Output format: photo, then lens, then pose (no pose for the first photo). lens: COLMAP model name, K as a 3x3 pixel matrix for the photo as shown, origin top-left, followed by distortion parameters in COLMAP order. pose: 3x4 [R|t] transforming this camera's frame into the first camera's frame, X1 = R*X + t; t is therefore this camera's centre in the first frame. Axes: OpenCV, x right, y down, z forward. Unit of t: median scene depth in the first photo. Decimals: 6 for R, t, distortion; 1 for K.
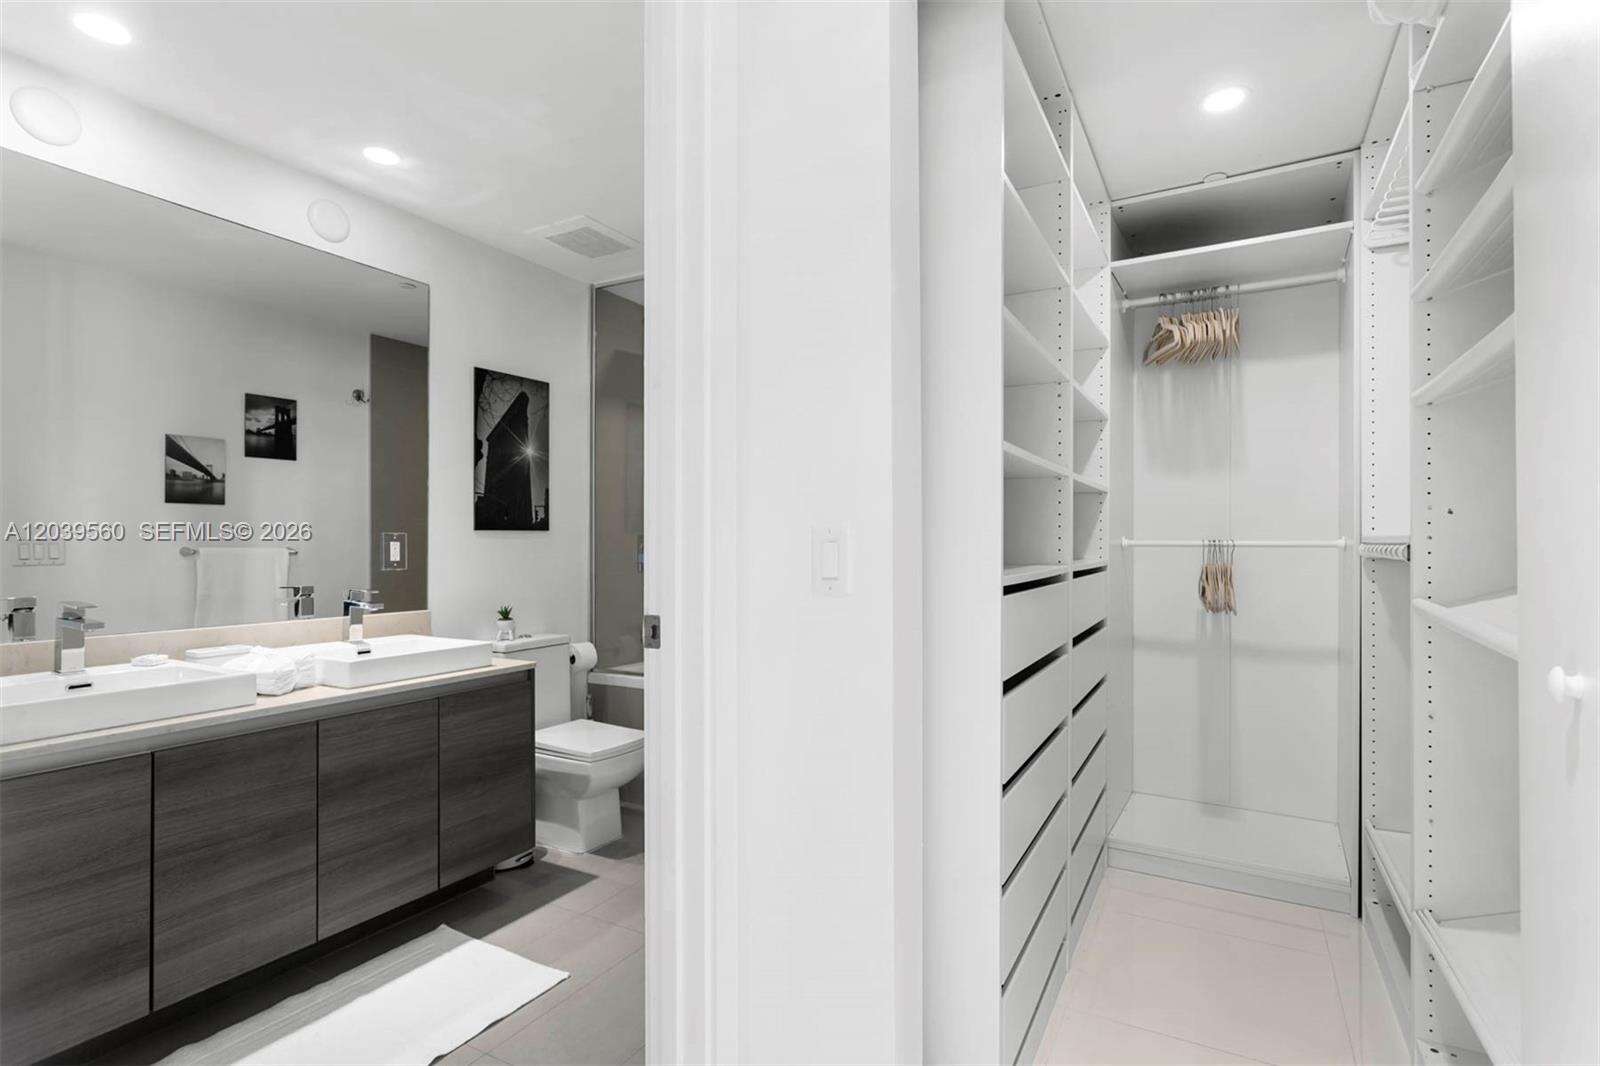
lens RADIAL K [[779.2, 0, 799.9], [0, 779.2, 537.3], [0, 0, 1]] dist [-0.008278, 0.001388]
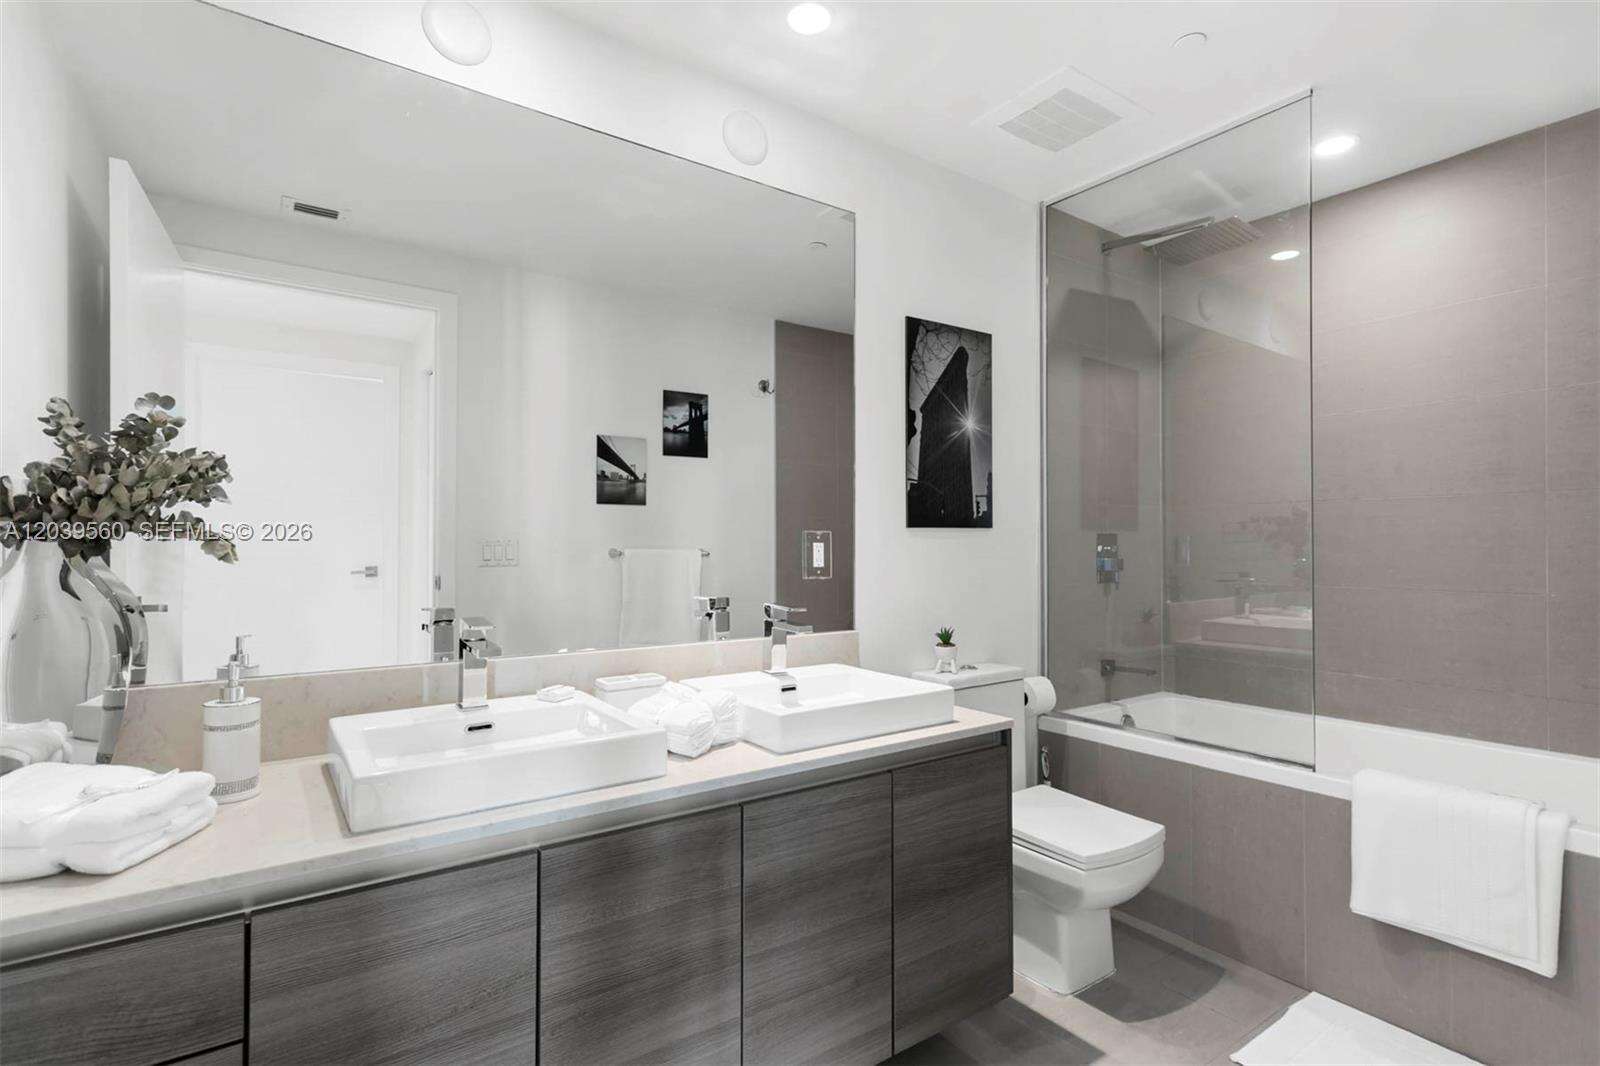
lens RADIAL K [[777.4, 0, 803.7], [0, 777.4, 527.8], [0, 0, 1]] dist [0.005273, 0.001368]
pose [[0.901275, -0.009459, -0.433144, -0.170998], [0.003824, 0.999896, -0.013878, 0.001403], [0.433231, 0.010852, 0.901218, 0.252396]]
